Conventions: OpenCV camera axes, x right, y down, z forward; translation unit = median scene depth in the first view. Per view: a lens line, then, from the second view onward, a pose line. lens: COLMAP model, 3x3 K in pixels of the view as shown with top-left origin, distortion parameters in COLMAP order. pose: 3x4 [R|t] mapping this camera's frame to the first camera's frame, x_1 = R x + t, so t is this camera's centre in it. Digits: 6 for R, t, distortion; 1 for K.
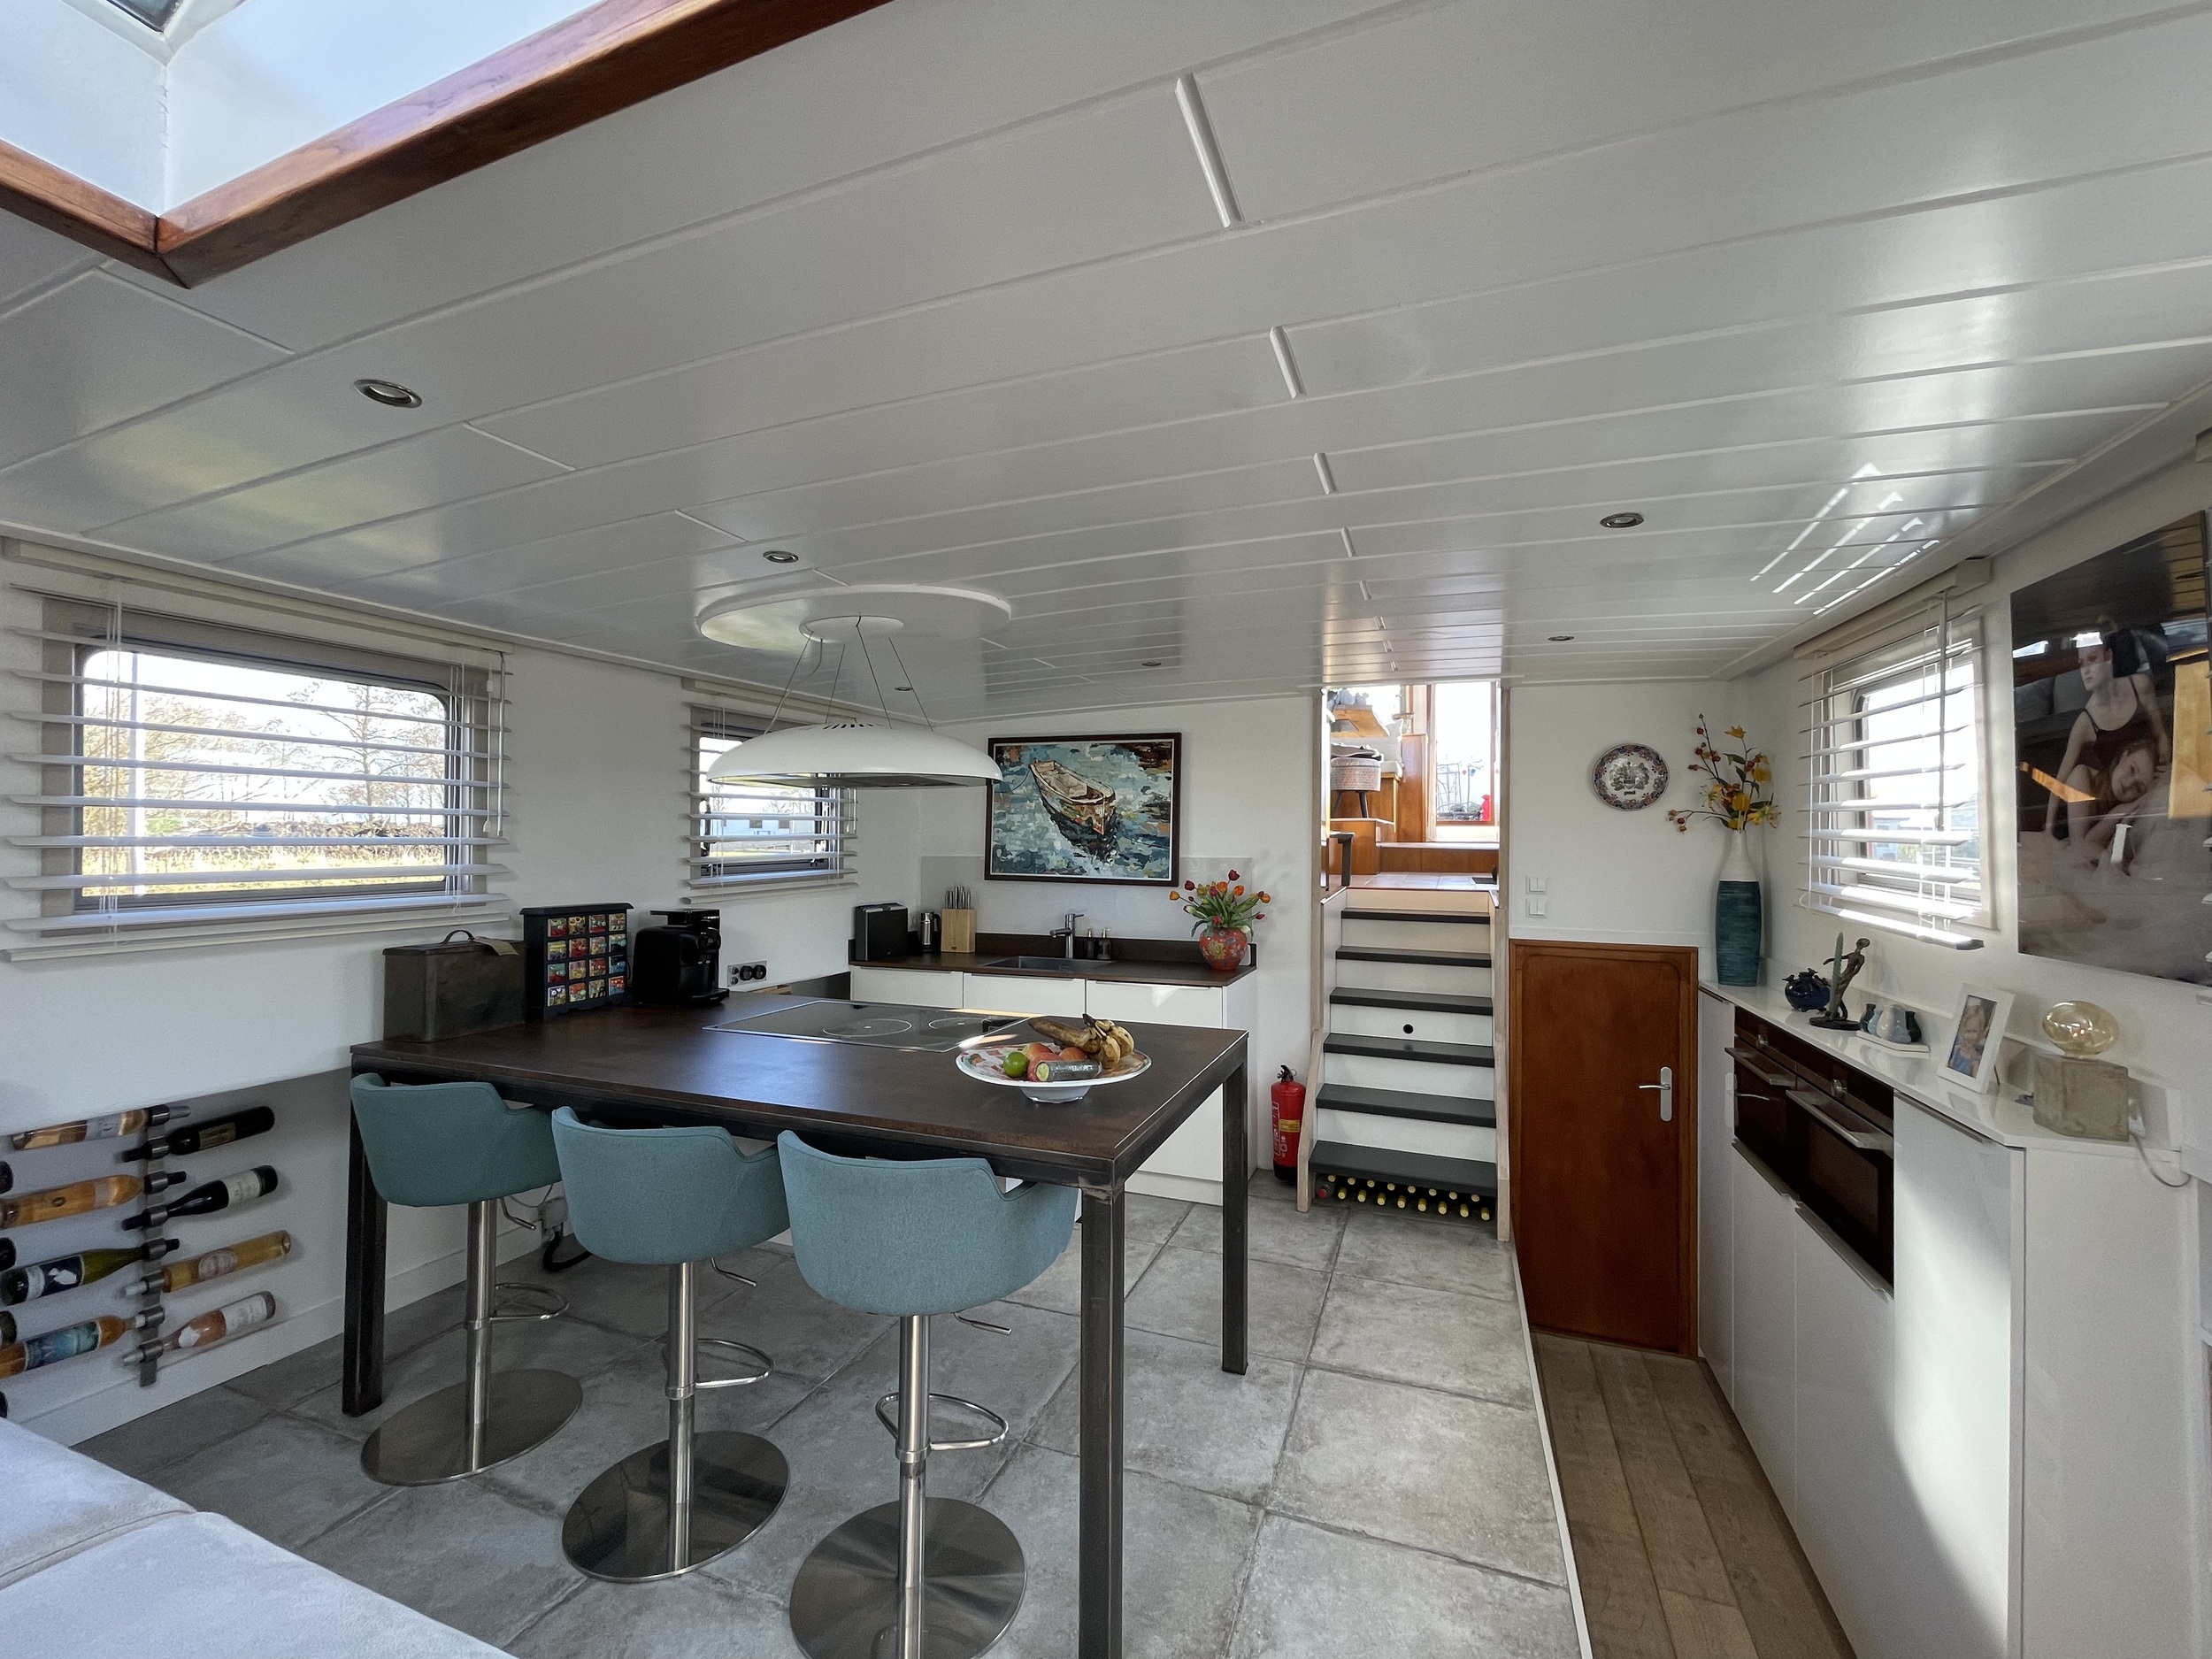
lens RADIAL K [[896.3, 0, 1100.7], [0, 896.3, 832.9], [0, 0, 1]] dist [-0.000456, 0.000449]
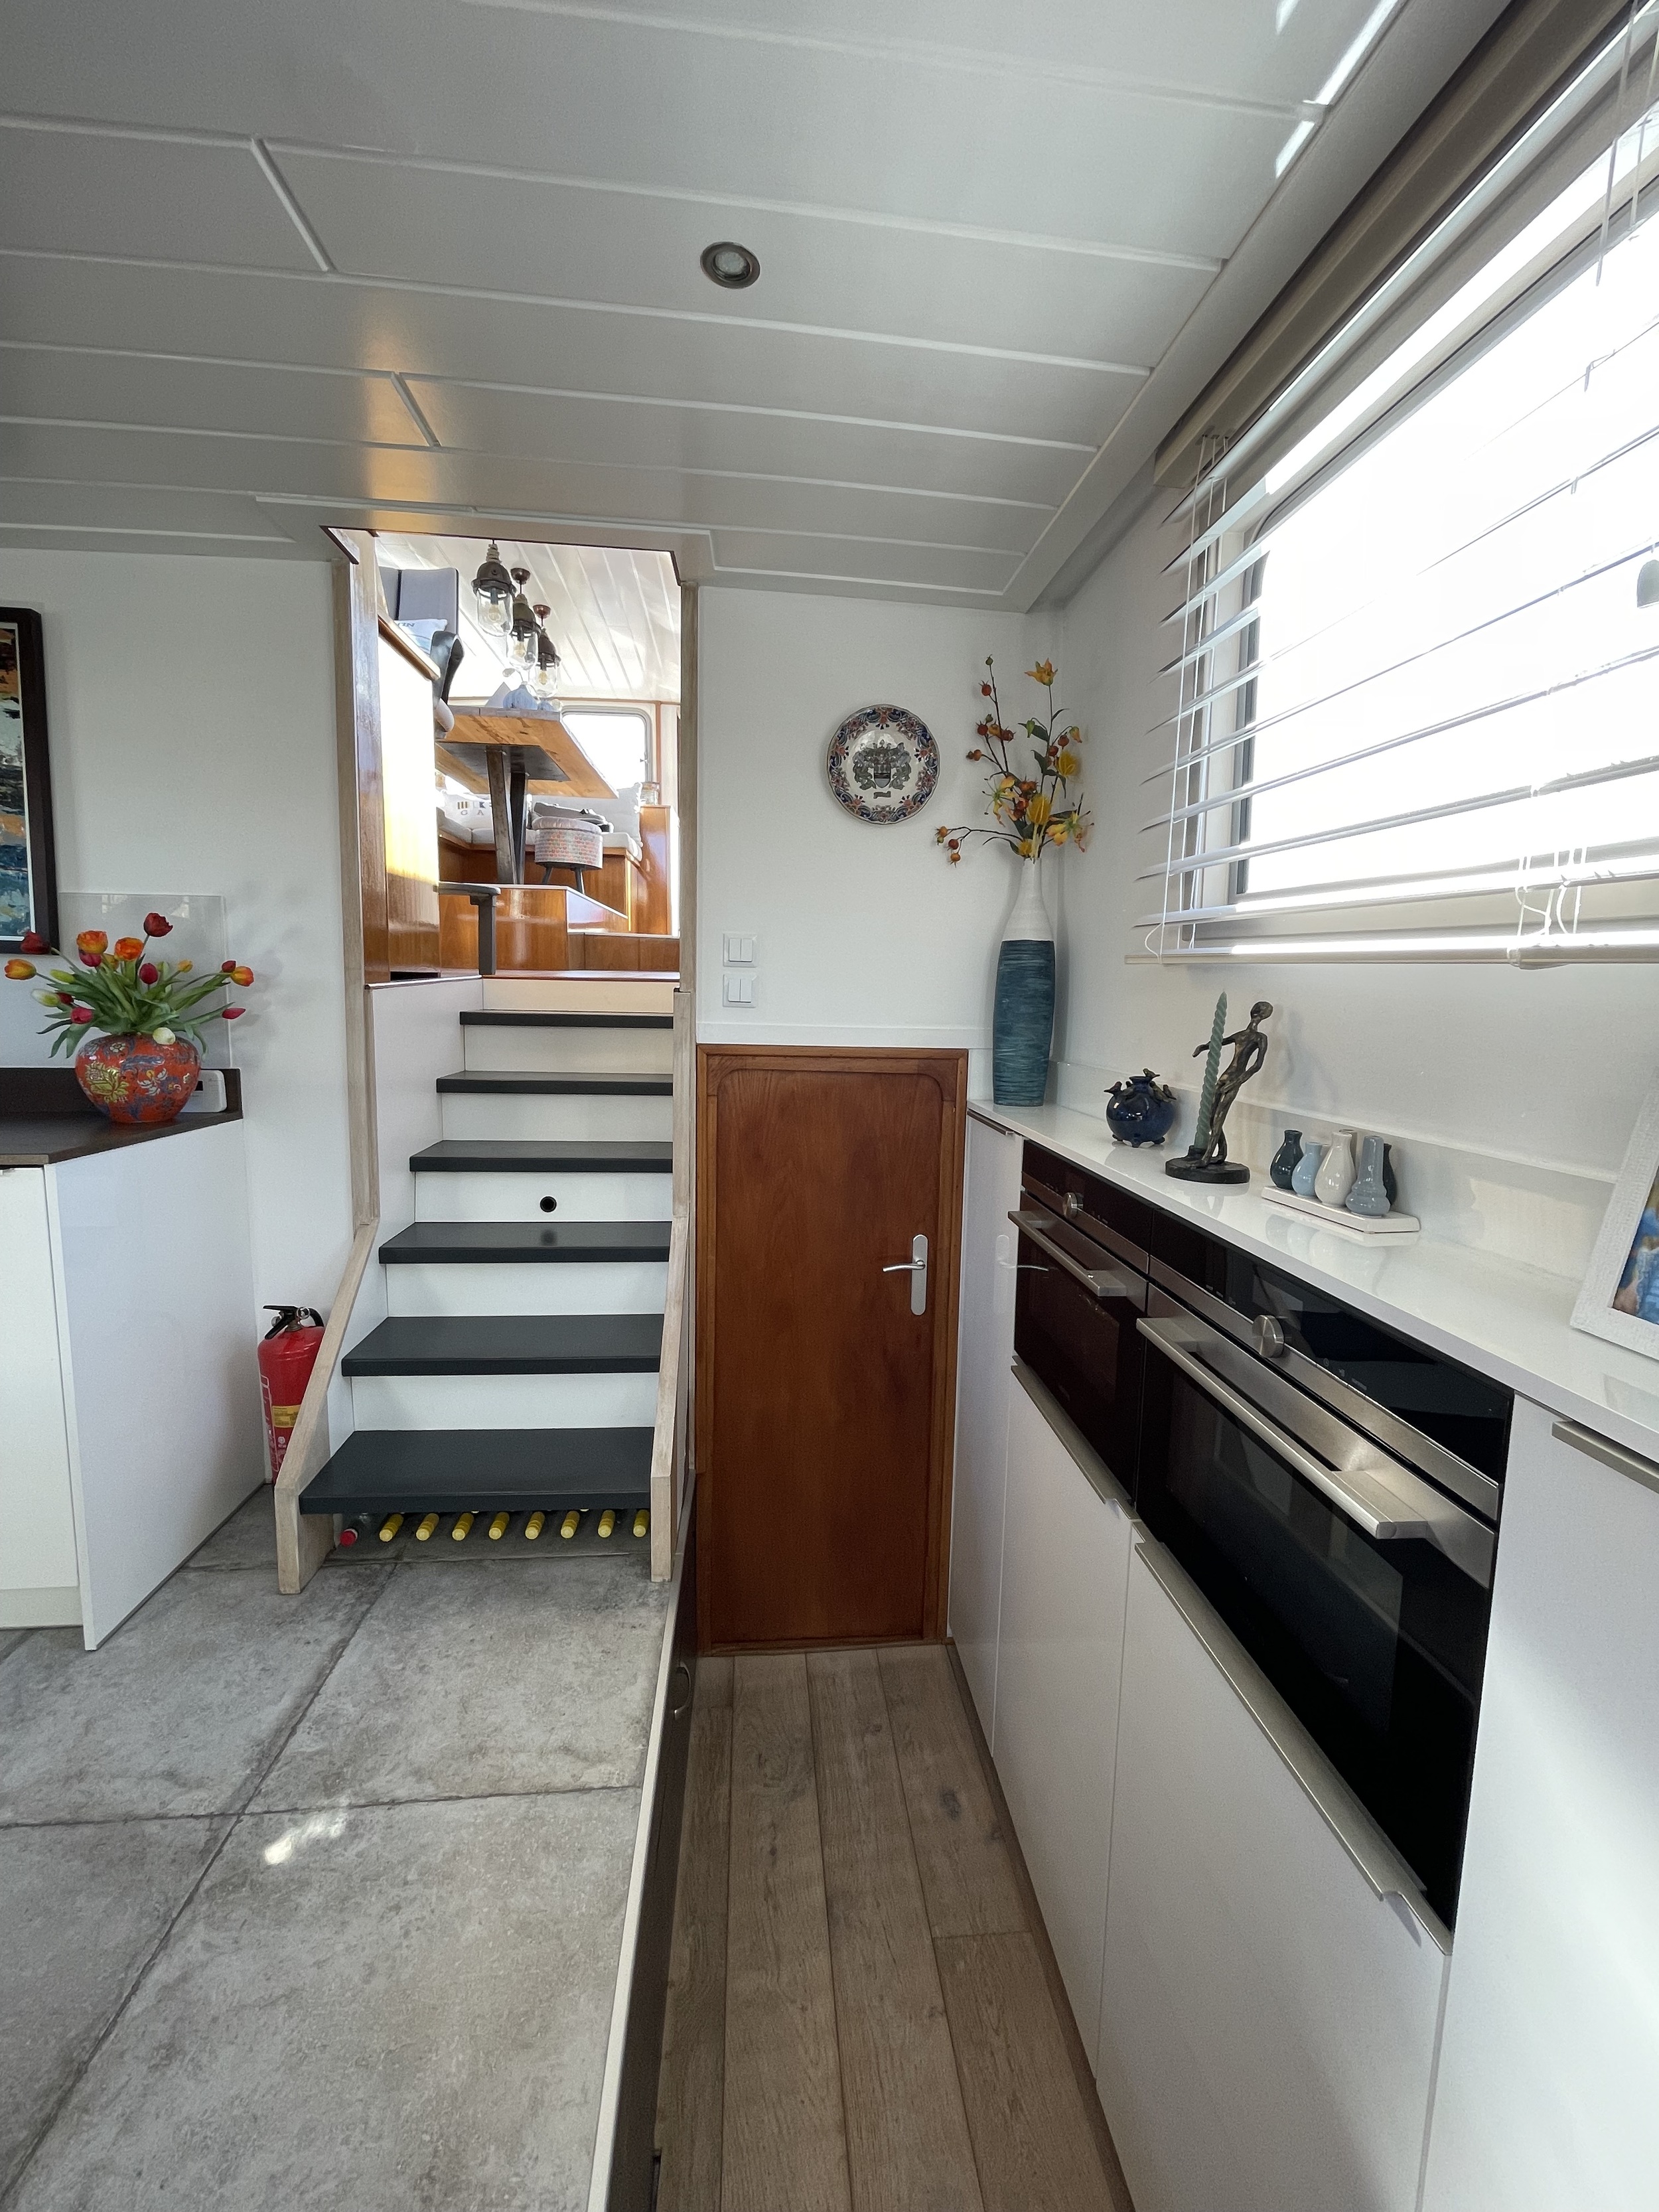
lens RADIAL K [[896.3, 0, 824.3], [0, 896.3, 1095.3], [0, 0, 1]] dist [-0.000456, 0.000449]
pose [[0.899820, -0.042014, 0.434233, 0.292564], [-0.017018, 0.991214, 0.131170, 0.077704], [-0.435929, -0.125419, 0.891199, 0.467536]]
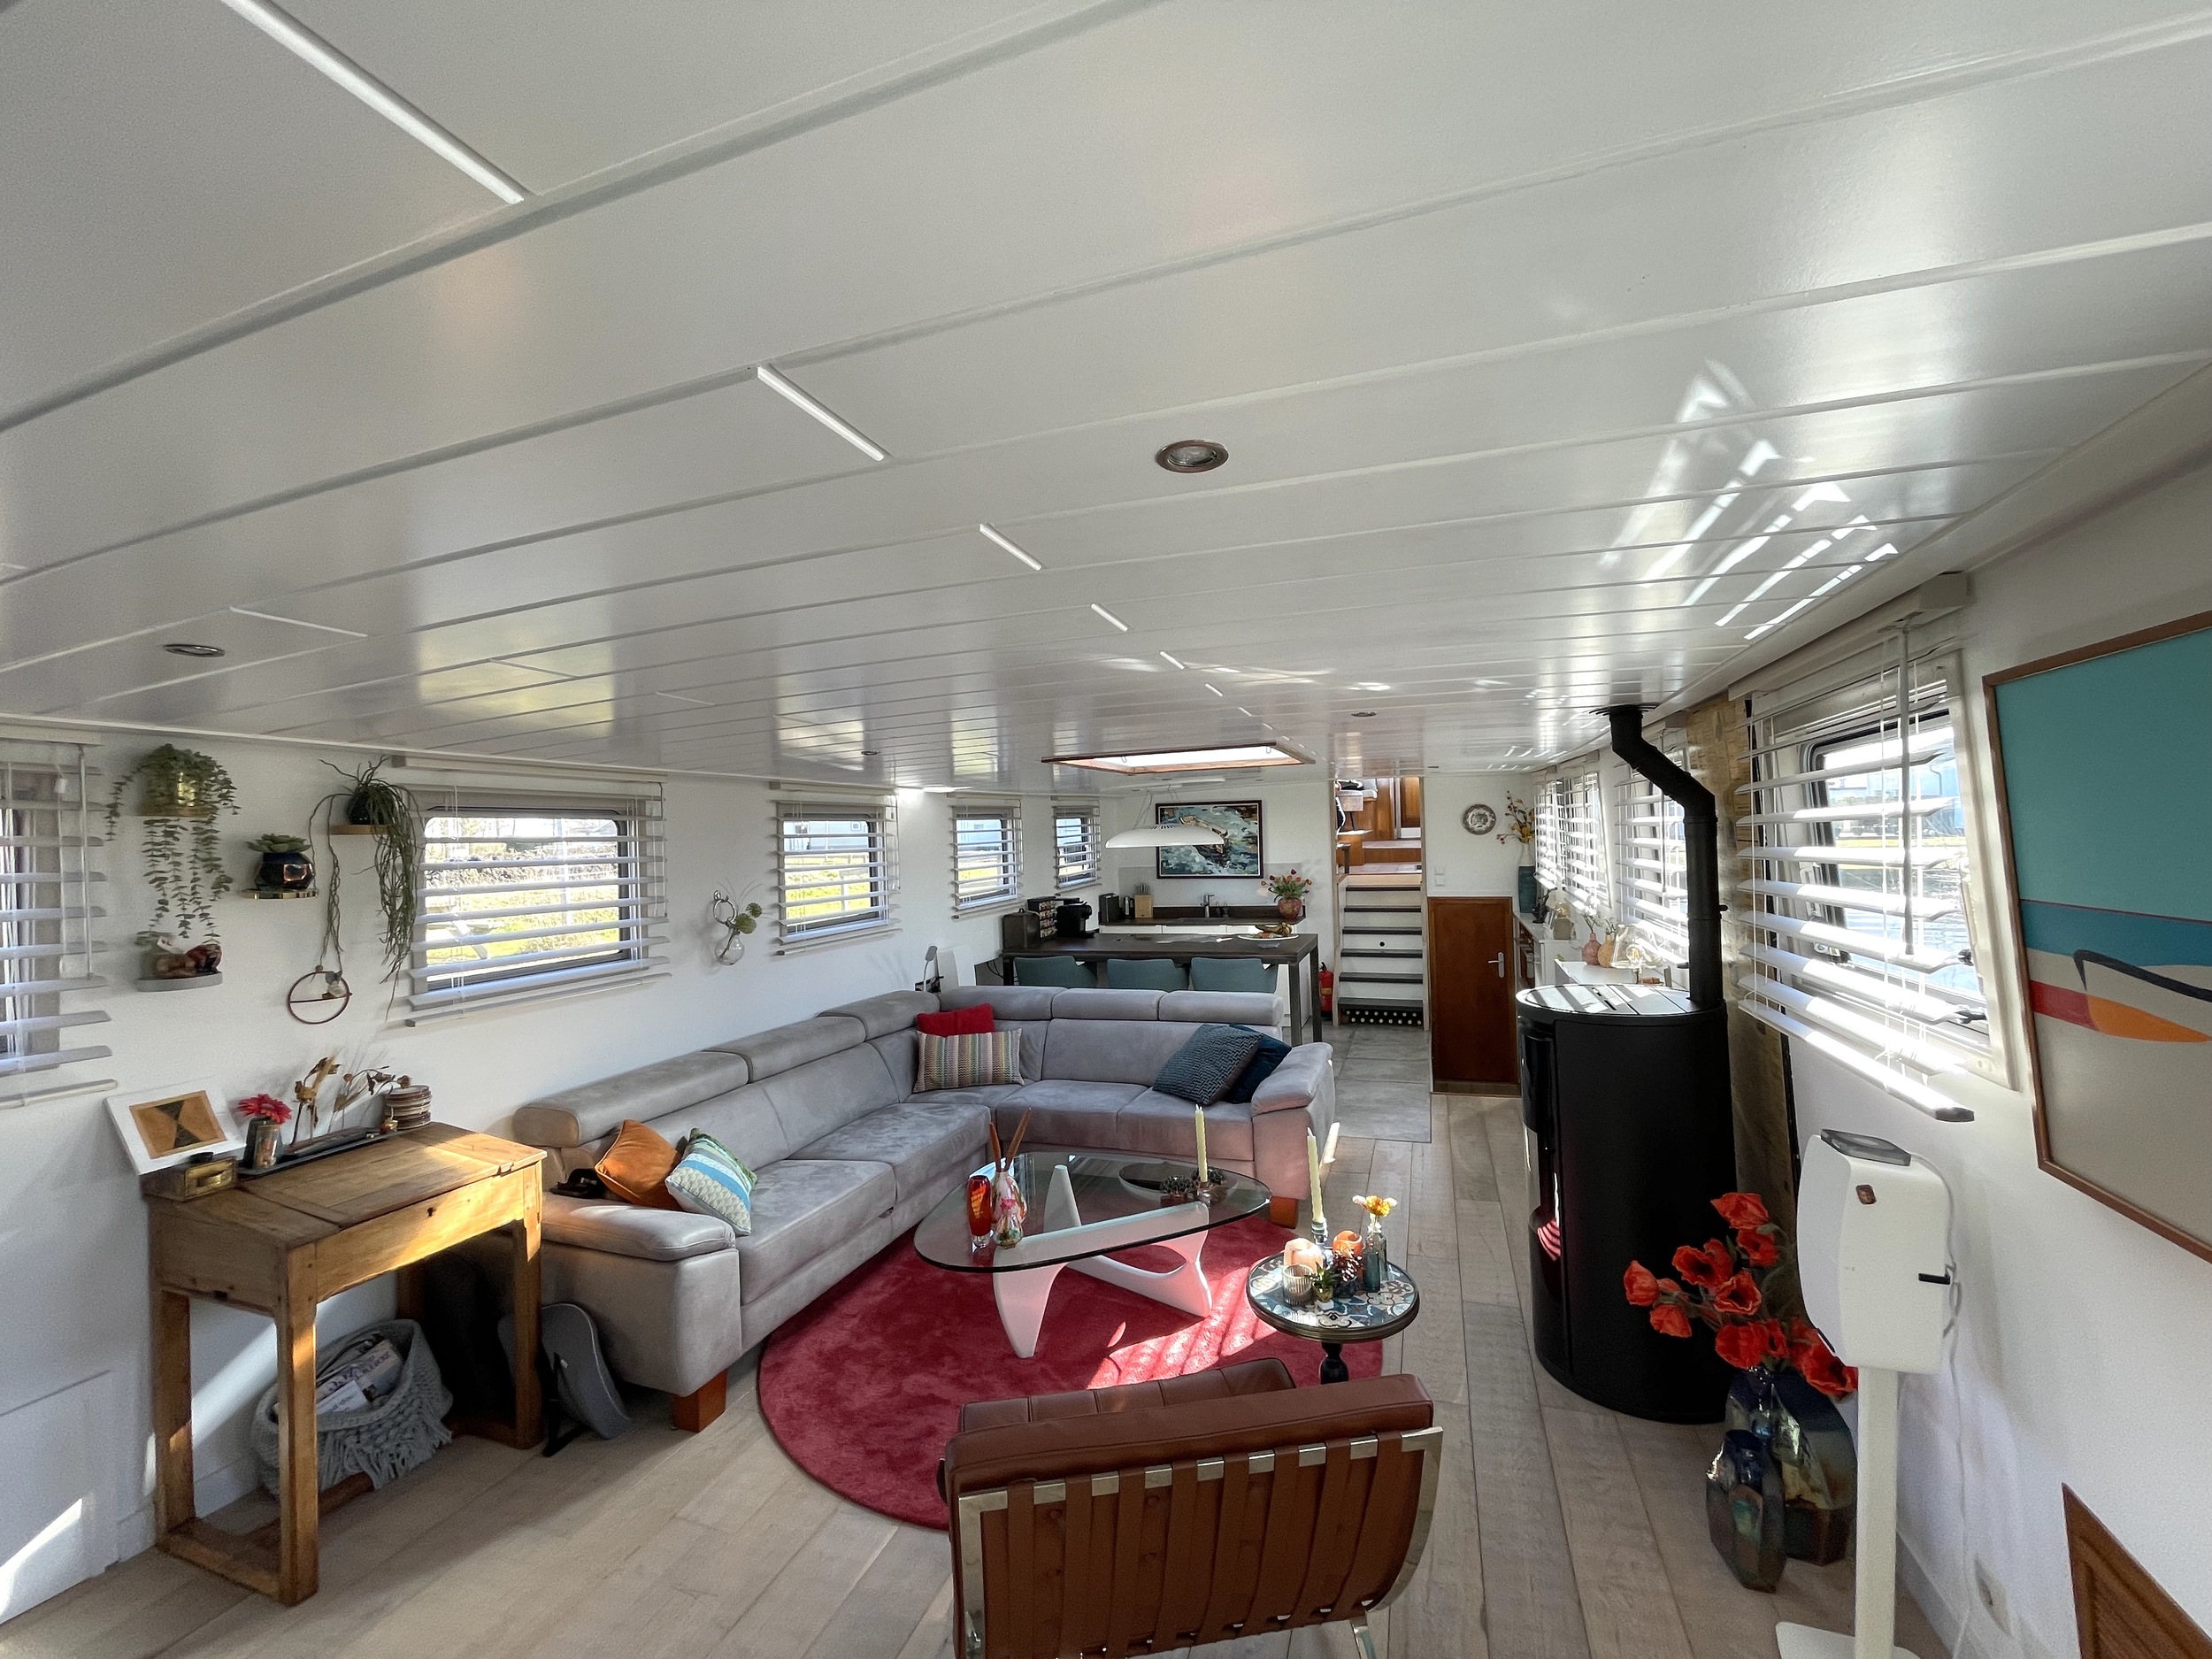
lens RADIAL K [[896.3, 0, 1096.1], [0, 896.3, 832.3], [0, 0, 1]] dist [-0.000456, 0.000449]
pose [[0.999130, -0.040406, 0.010277, -0.355076], [0.040280, 0.999114, 0.012188, -0.095840], [-0.010760, -0.011764, 0.999873, -1.151354]]
